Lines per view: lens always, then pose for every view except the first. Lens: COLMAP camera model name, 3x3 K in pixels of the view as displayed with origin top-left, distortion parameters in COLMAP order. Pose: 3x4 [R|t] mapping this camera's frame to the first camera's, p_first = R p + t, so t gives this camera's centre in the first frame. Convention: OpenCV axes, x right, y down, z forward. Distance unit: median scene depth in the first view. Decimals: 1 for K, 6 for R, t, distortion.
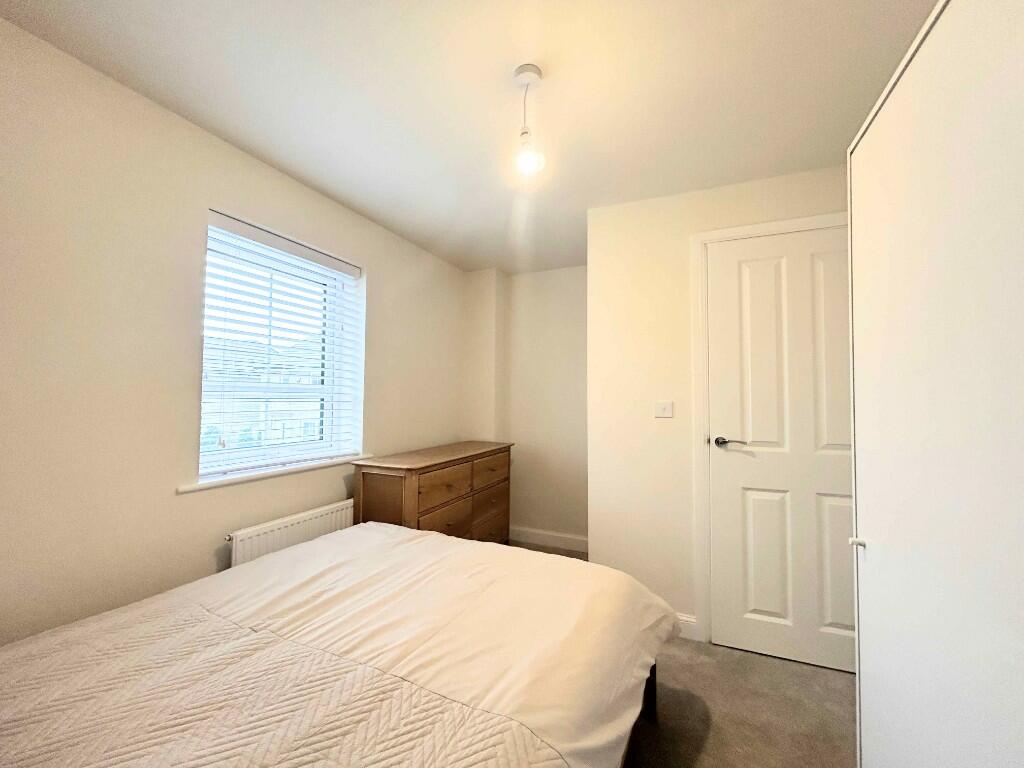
lens RADIAL K [[407.8, 0, 513.5], [0, 407.8, 390.0], [0, 0, 1]] dist [-0.001787, 0.000512]
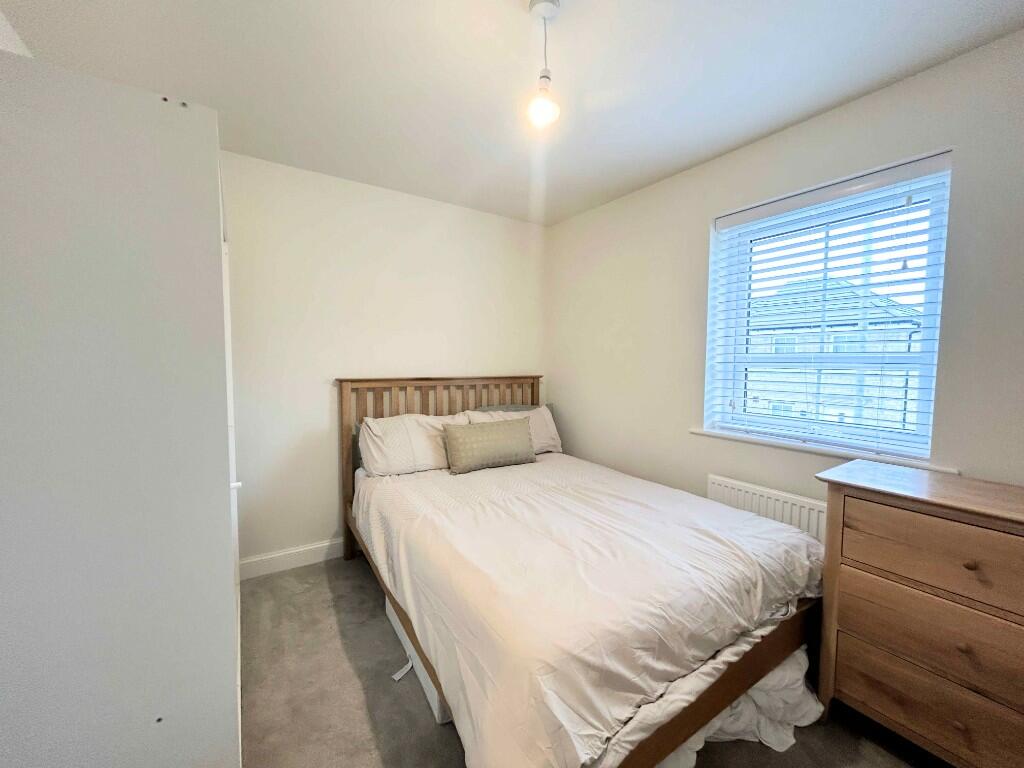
lens RADIAL K [[407.8, 0, 512.2], [0, 407.8, 384.4], [0, 0, 1]] dist [-0.001787, 0.000512]
pose [[-0.531732, 0.042424, -0.845850, 0.721564], [0.010415, 0.998997, 0.043558, 0.008224], [0.846849, 0.014351, -0.531640, 1.171935]]
